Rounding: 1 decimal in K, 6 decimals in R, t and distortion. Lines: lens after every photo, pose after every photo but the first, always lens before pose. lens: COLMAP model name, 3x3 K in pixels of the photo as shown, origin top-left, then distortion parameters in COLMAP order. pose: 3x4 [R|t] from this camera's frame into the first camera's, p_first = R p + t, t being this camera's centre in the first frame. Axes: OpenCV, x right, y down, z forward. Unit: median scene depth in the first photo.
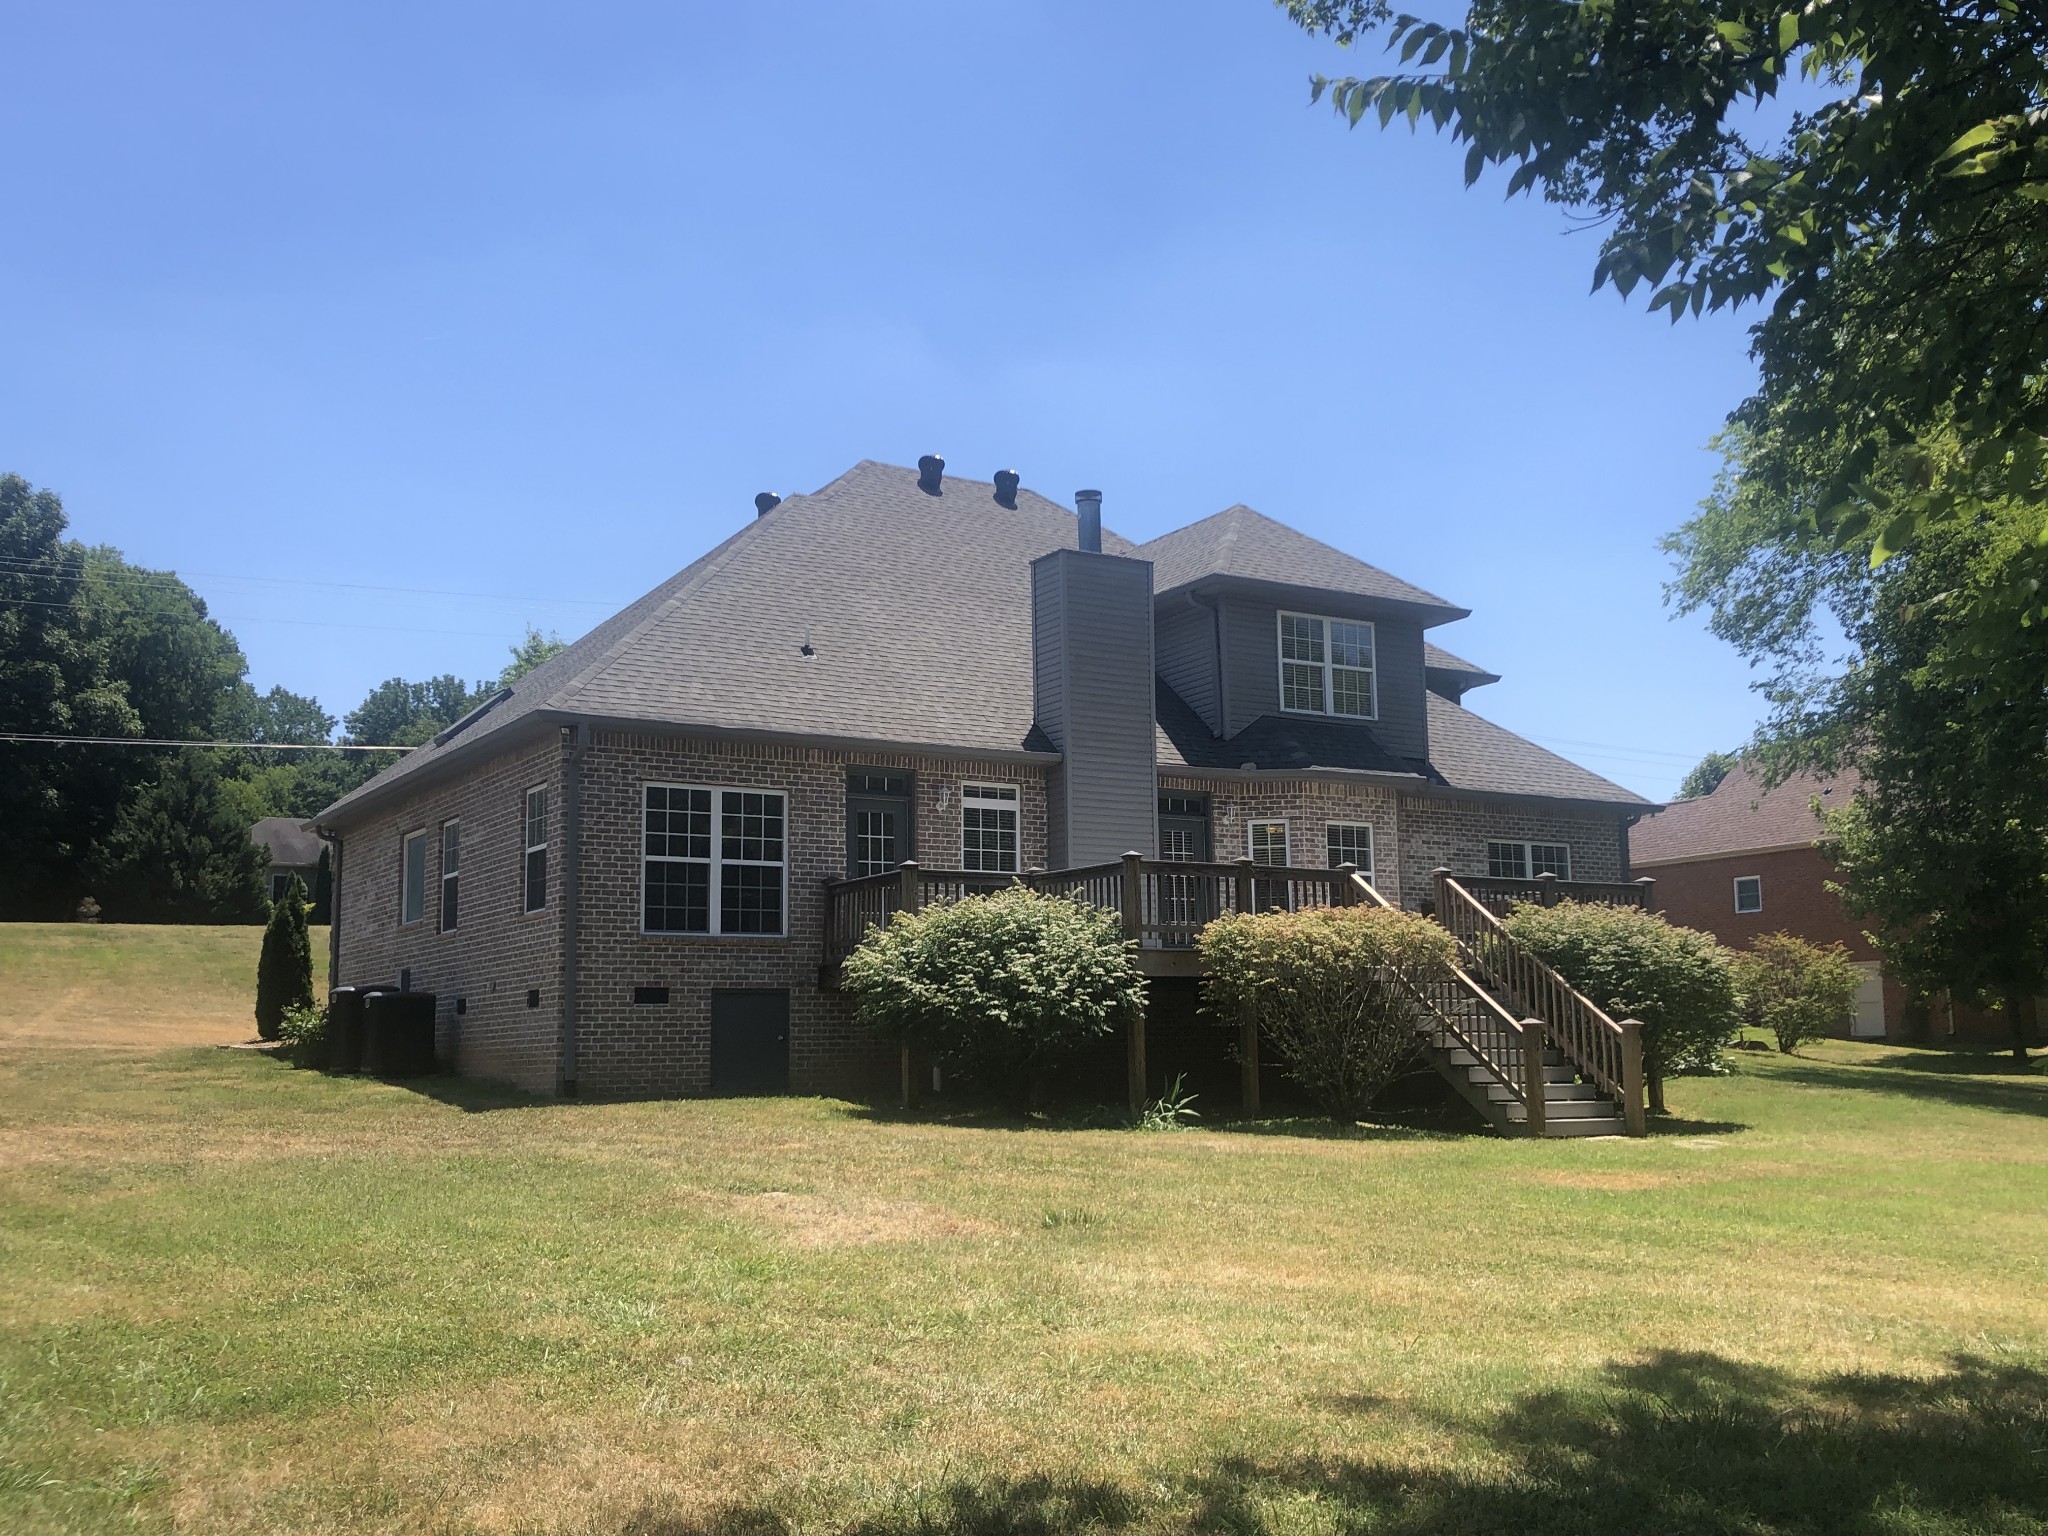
lens RADIAL K [[1952.1, 0, 1021.5], [0, 1952.1, 765.0], [0, 0, 1]] dist [0.009372, 0.000000]
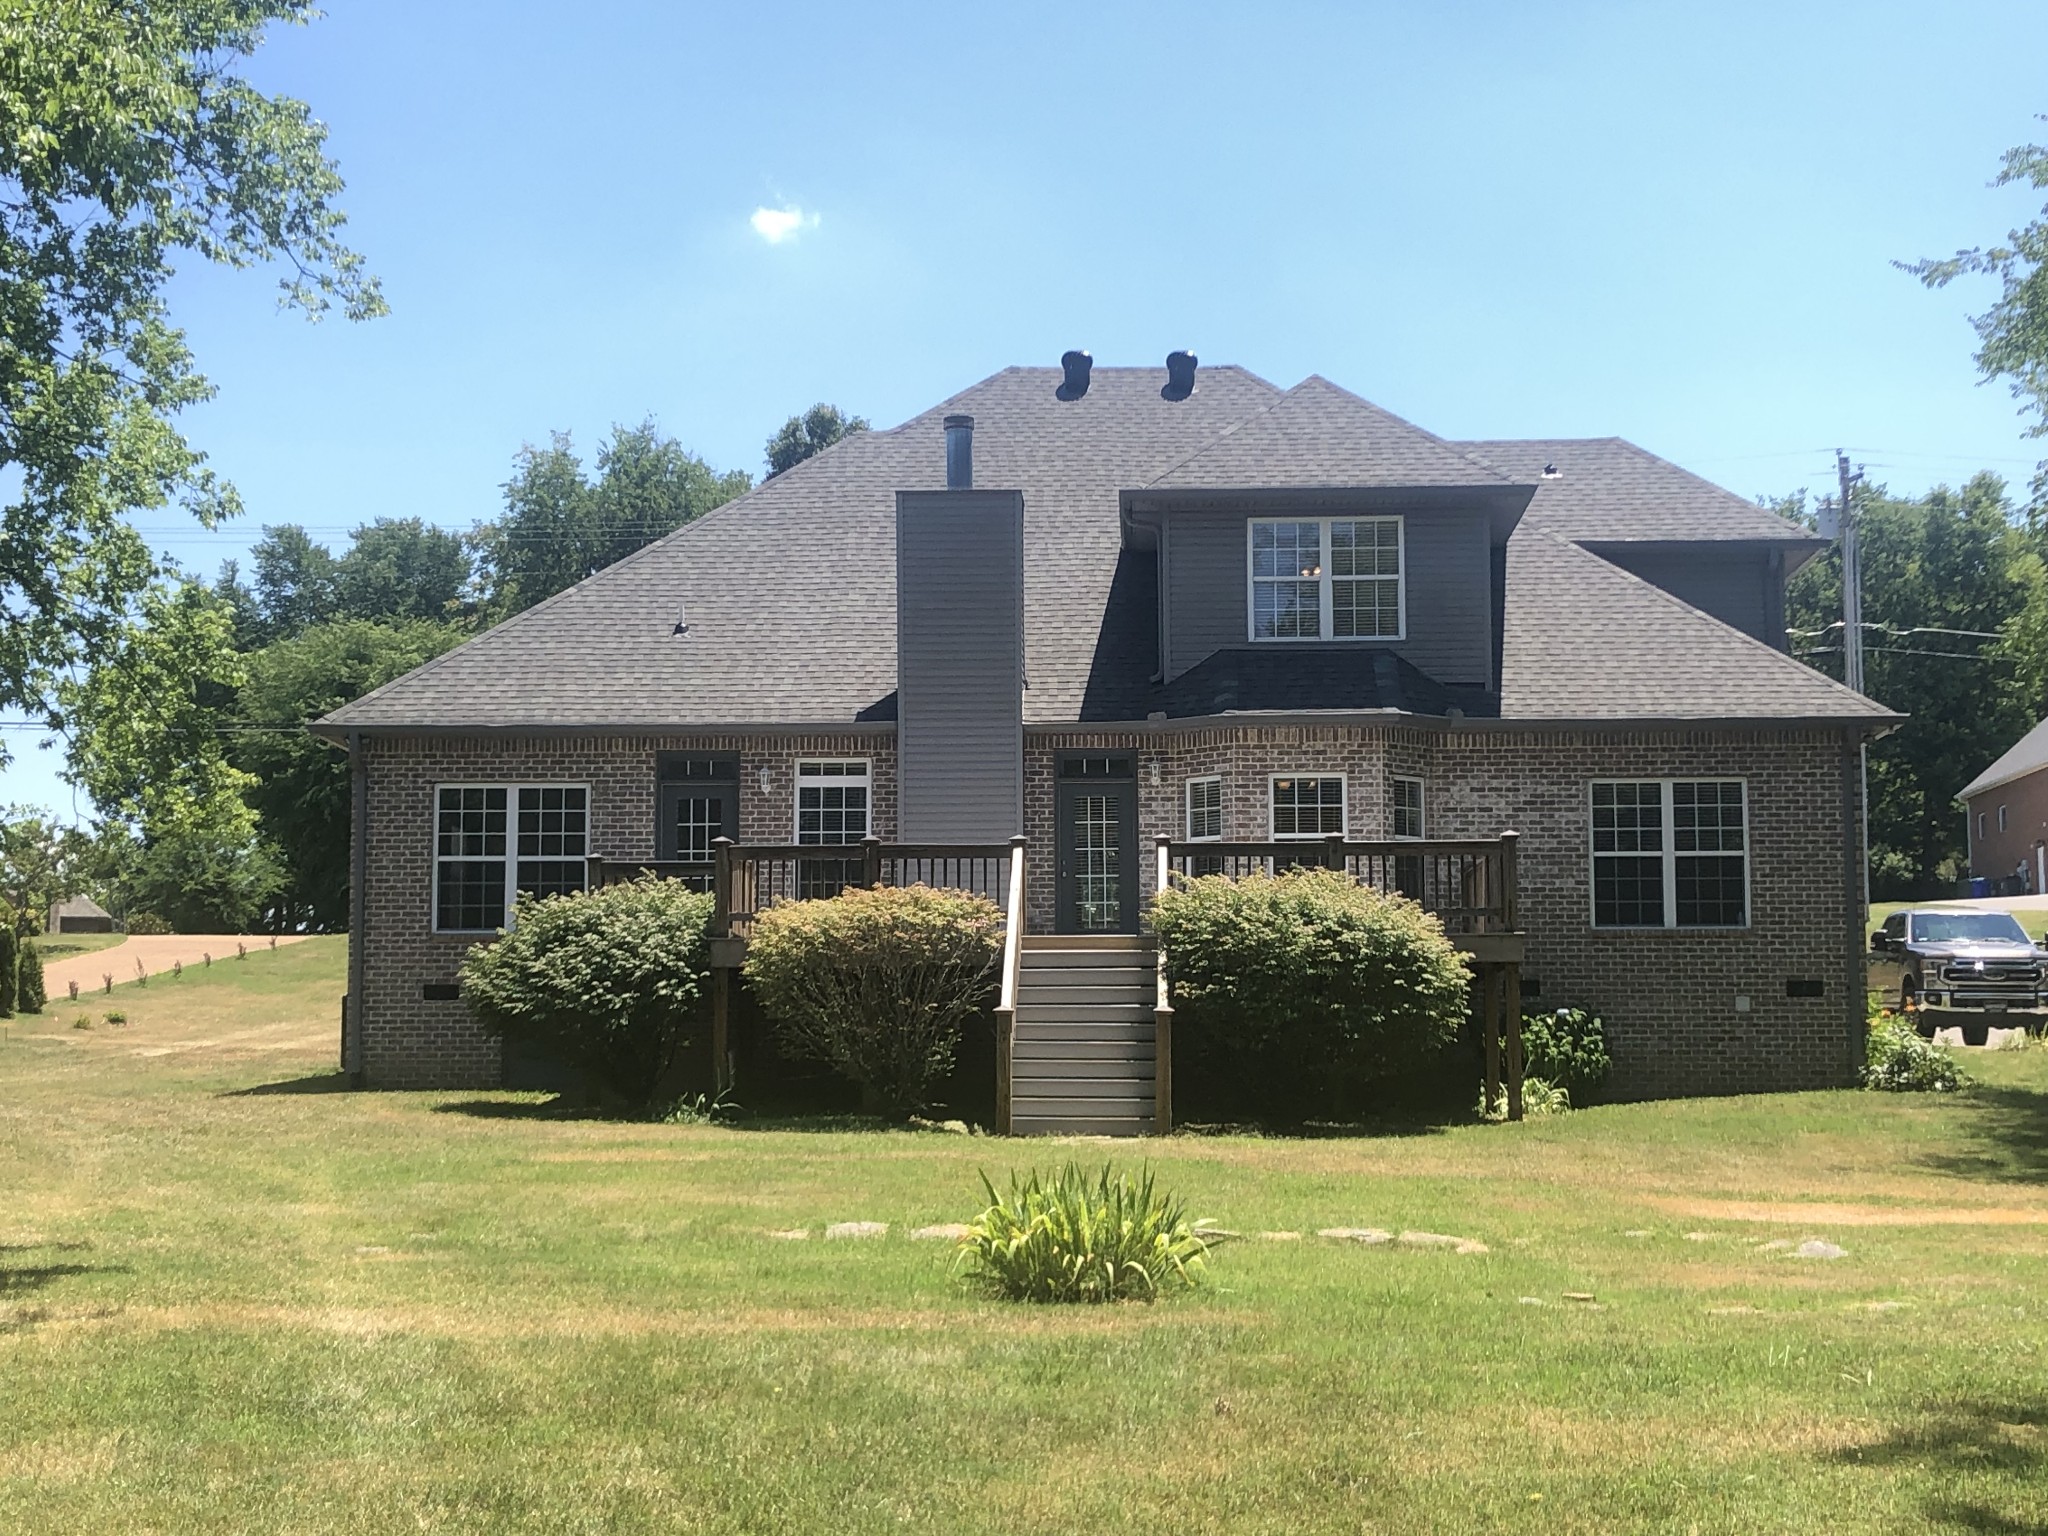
lens RADIAL K [[3052.9, 0, 1029.2], [0, 3052.9, 774.0], [0, 0, 1]] dist [-0.000493, 0.000000]
pose [[0.824126, -0.055044, -0.563725, 0.870550], [0.073203, 0.997270, 0.009641, 0.009596], [0.561656, -0.049212, 0.825906, -0.129949]]
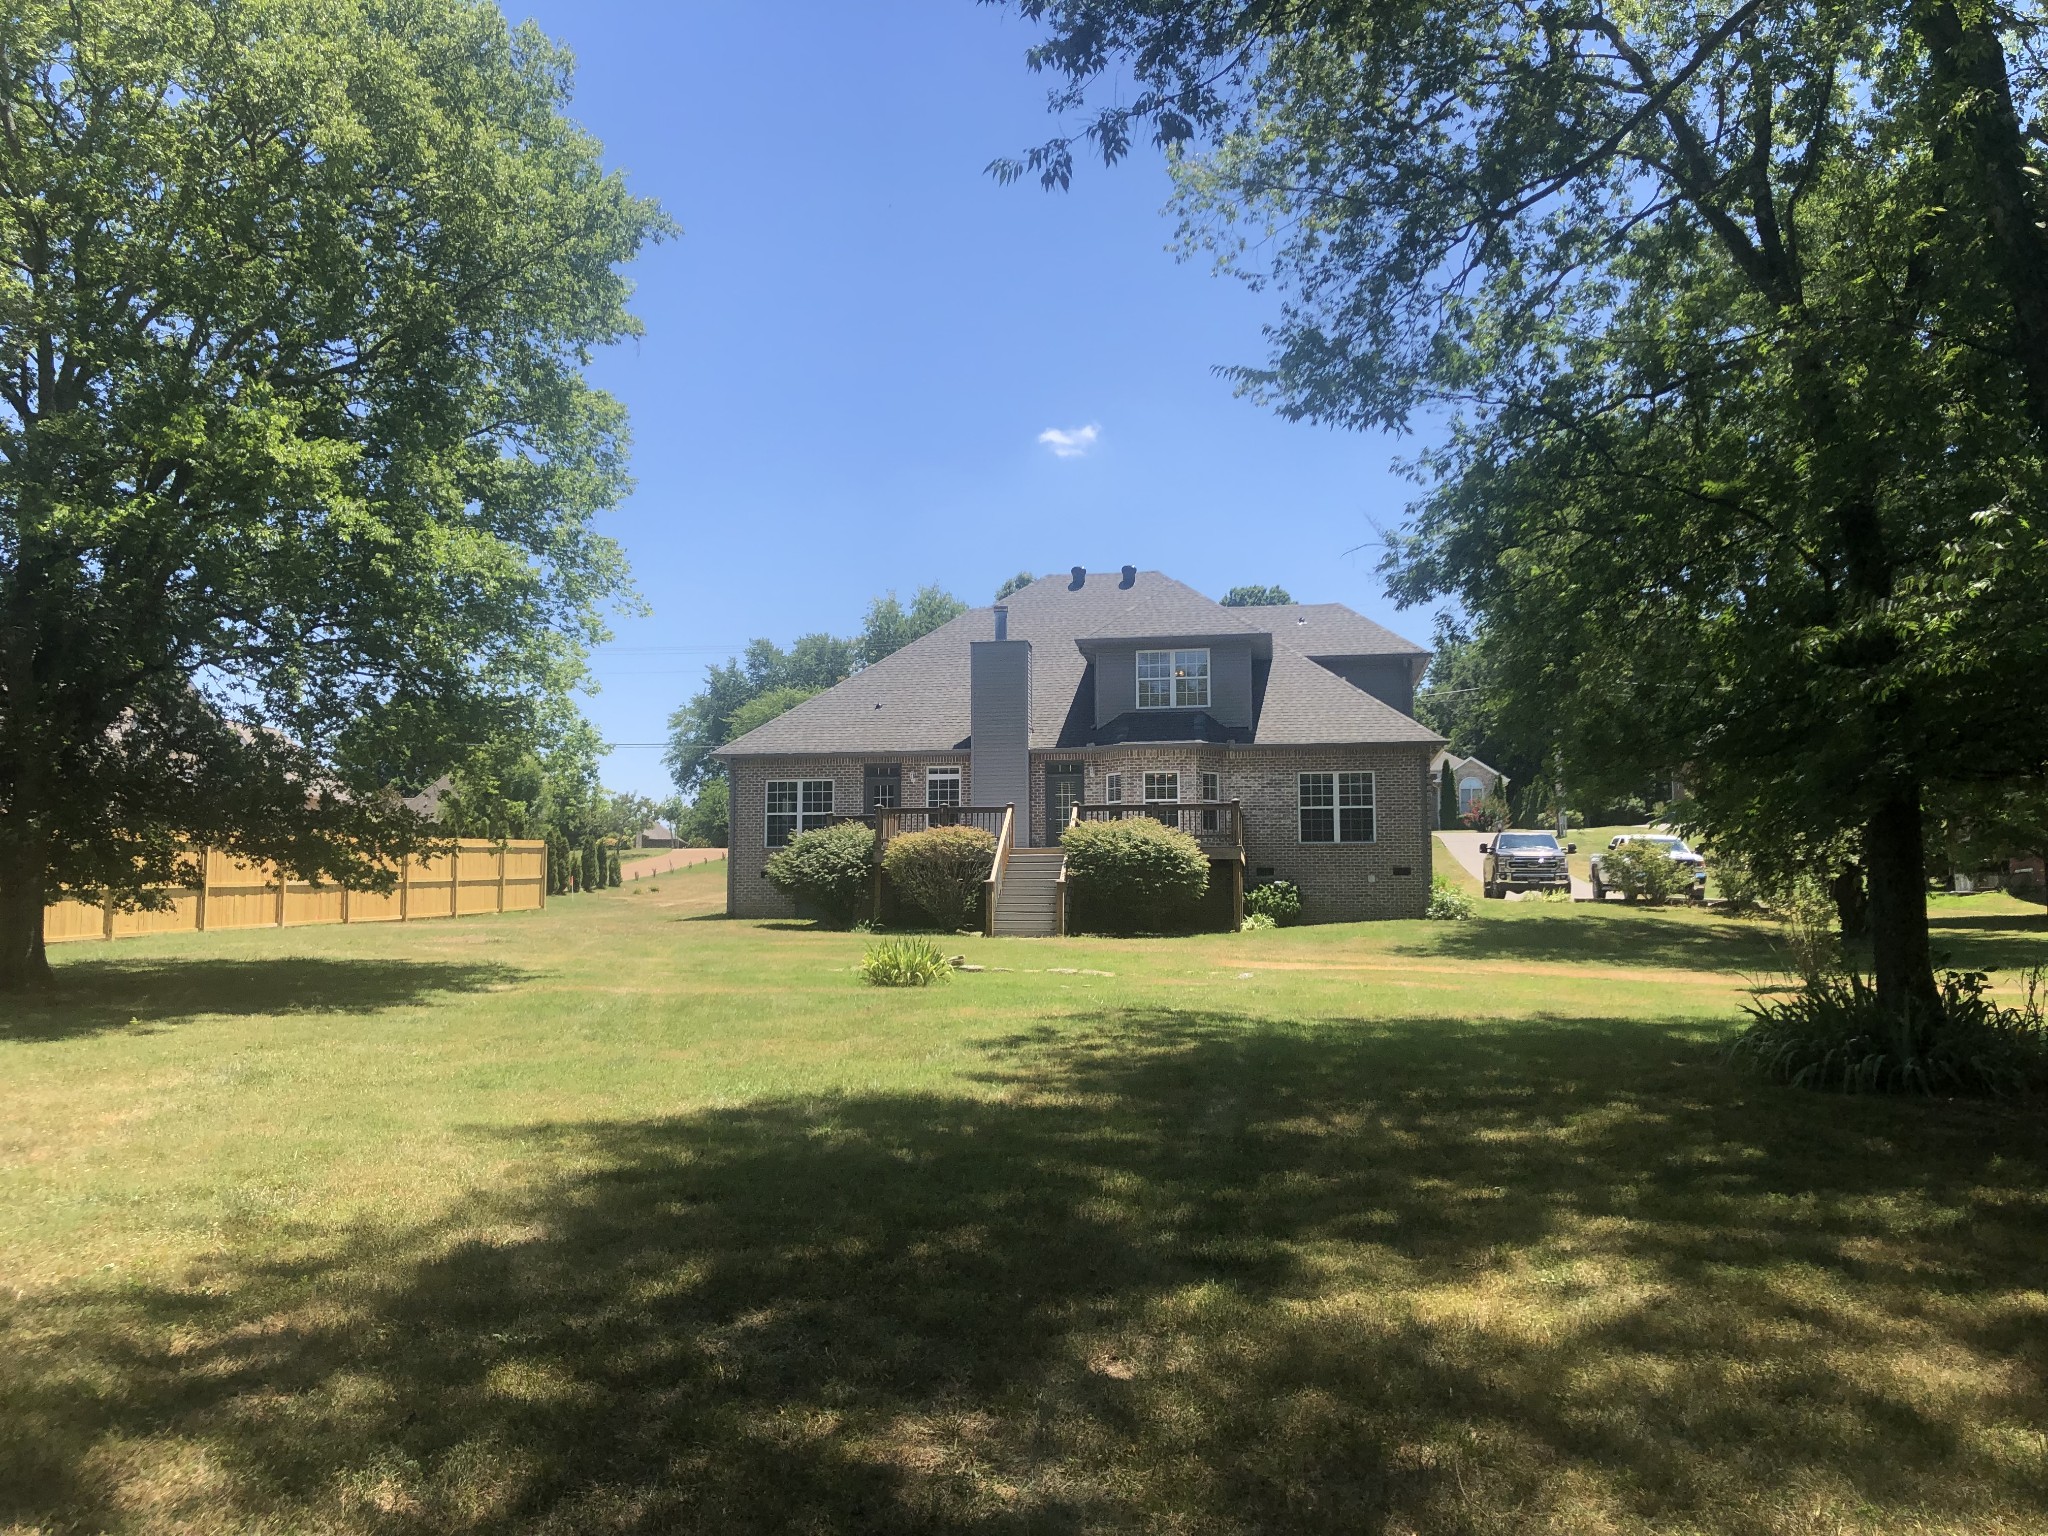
lens RADIAL K [[1707.1, 0, 964.9], [0, 1707.1, 784.5], [0, 0, 1]] dist [0.039163, -0.022337]
pose [[0.734499, -0.053493, -0.676498, 1.175799], [0.086054, 0.996183, 0.014660, 0.004177], [0.673131, -0.068983, 0.736299, -0.261714]]
